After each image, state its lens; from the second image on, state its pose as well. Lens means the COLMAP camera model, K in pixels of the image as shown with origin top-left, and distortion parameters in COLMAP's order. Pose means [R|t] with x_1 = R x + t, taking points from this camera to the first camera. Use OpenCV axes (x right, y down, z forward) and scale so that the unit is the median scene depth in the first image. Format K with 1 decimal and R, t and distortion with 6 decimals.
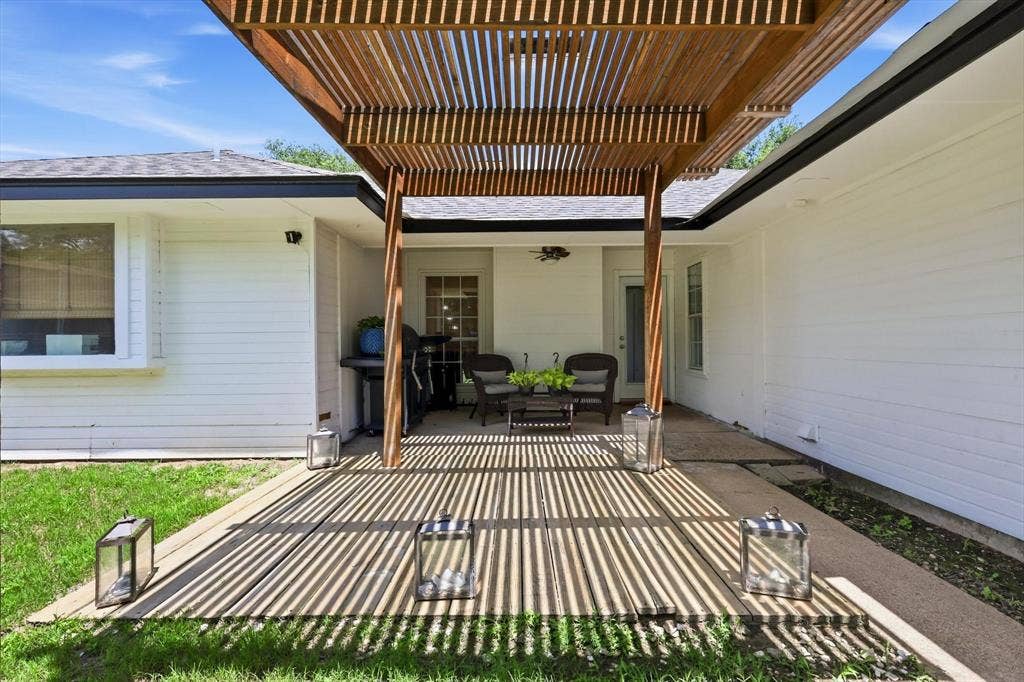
lens RADIAL K [[452.3, 0, 512.0], [0, 452.3, 341.0], [0, 0, 1]] dist [0.000036, 0.000241]
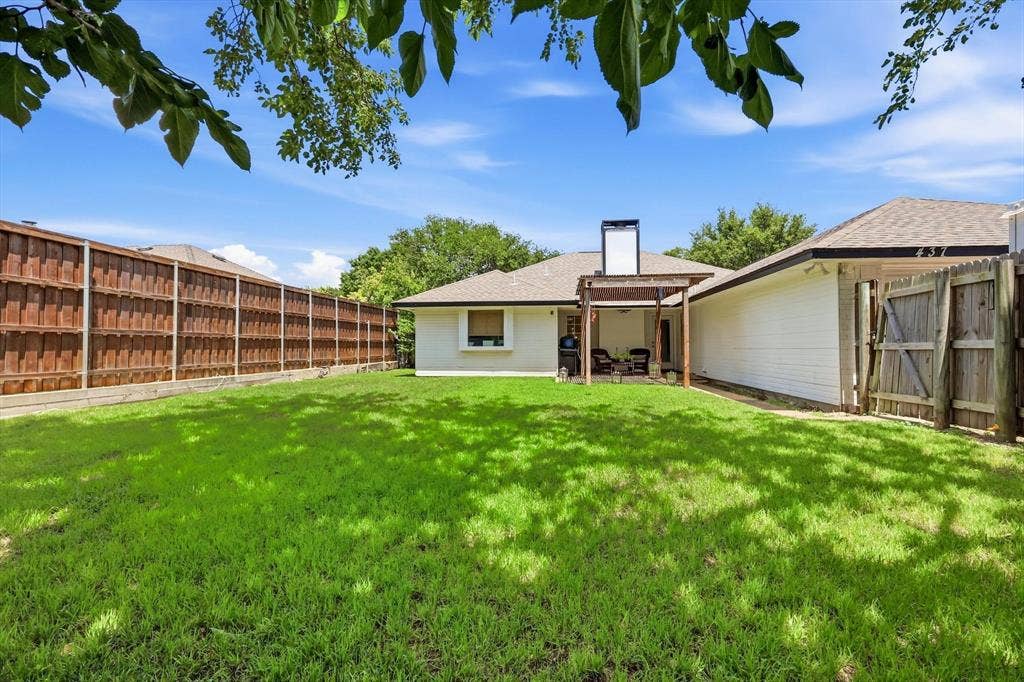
lens RADIAL K [[452.3, 0, 512.0], [0, 452.3, 341.0], [0, 0, 1]] dist [0.000036, 0.000241]
pose [[0.994335, 0.005811, -0.106132, -0.414321], [-0.007291, 0.999881, -0.013561, 0.035955], [0.106040, 0.014258, 0.994260, -2.459666]]
